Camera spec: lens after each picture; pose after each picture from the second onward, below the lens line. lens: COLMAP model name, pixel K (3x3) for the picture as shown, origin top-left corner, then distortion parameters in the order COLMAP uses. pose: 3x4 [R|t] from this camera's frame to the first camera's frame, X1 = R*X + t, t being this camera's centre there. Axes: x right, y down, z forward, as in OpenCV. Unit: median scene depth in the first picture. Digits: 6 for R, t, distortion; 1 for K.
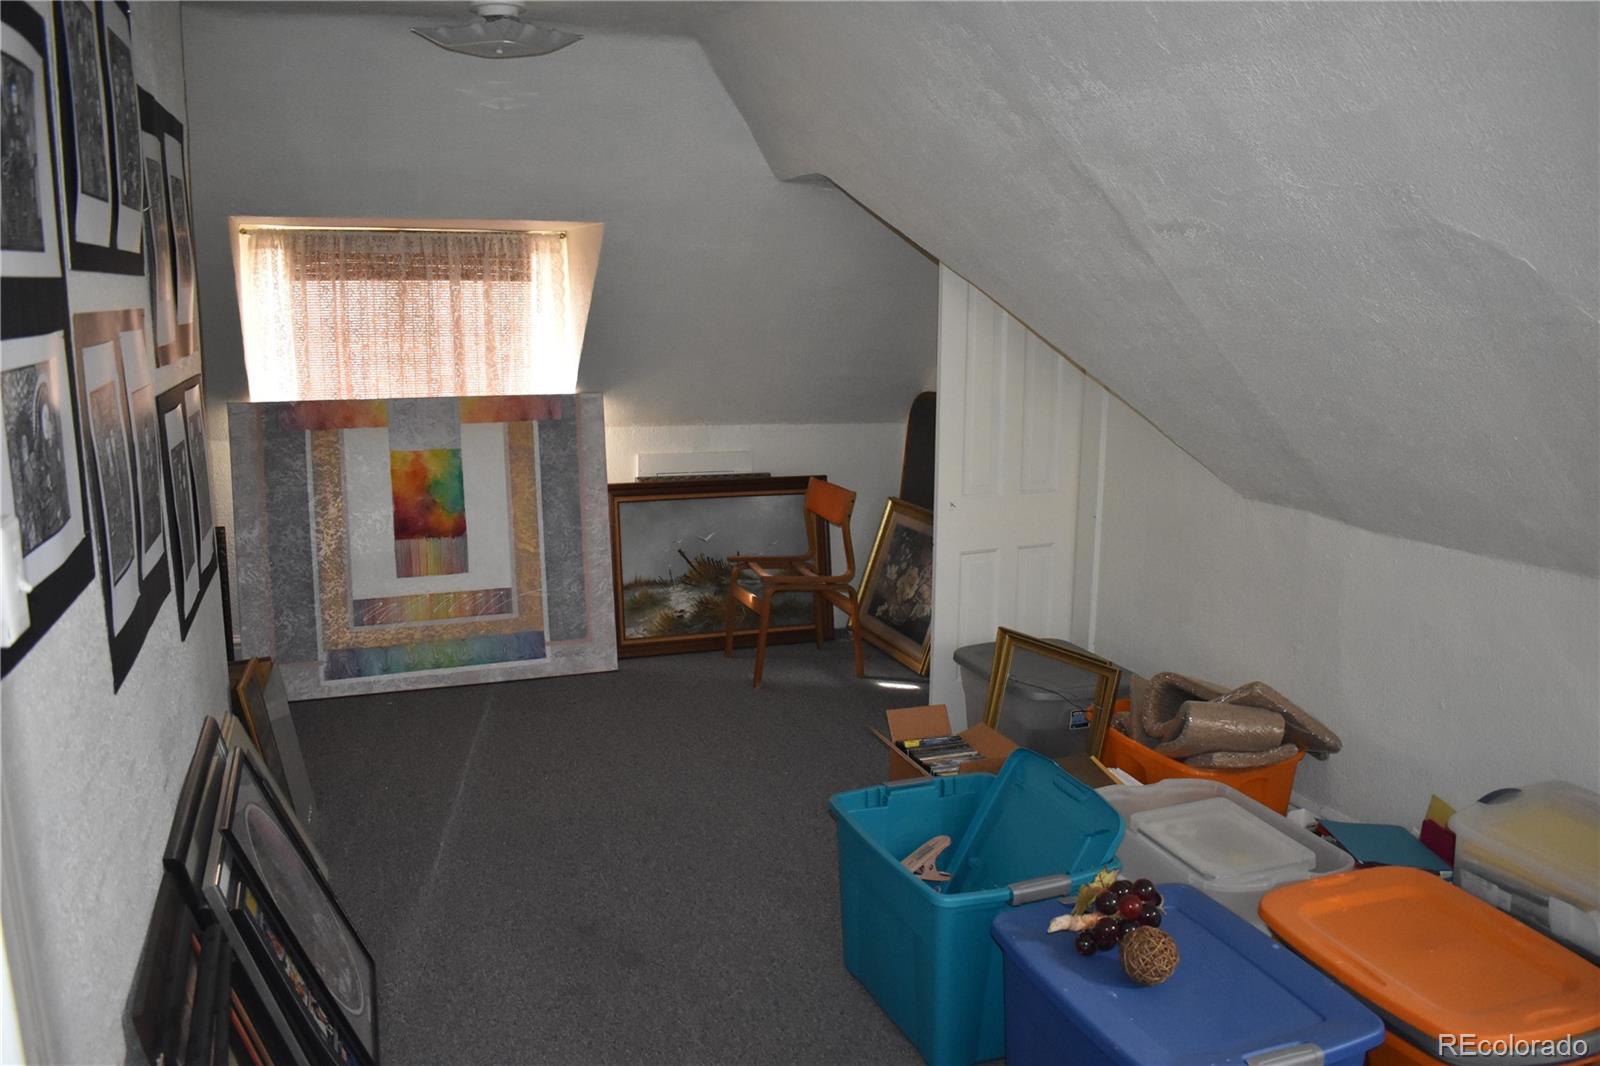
lens RADIAL K [[1268.4, 0, 804.6], [0, 1268.4, 530.2], [0, 0, 1]] dist [-0.095760, 0.018628]
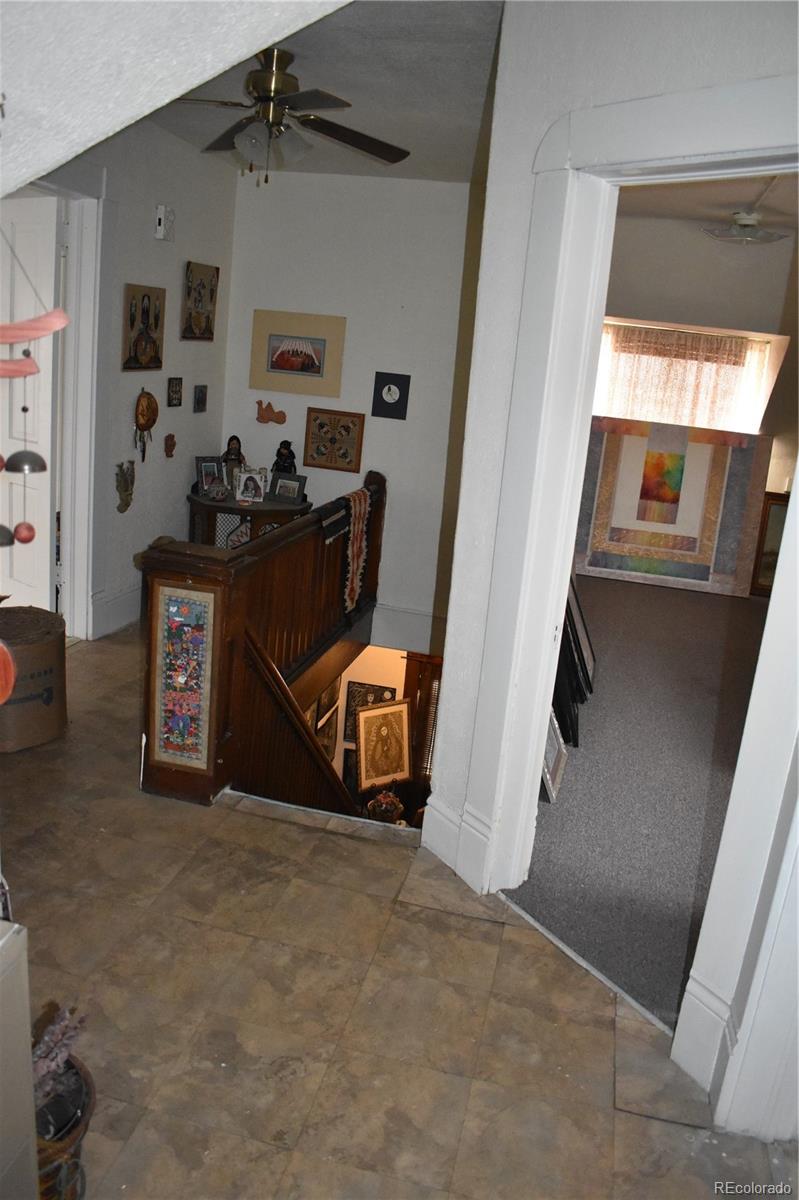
lens RADIAL K [[951.3, 0, 401.6], [0, 951.3, 602.1], [0, 0, 1]] dist [-0.095760, 0.018628]
pose [[0.837764, 0.210465, -0.503841, 0.105940], [-0.189453, 0.977448, 0.093287, 0.090405], [0.512112, 0.017302, 0.858744, -0.348923]]
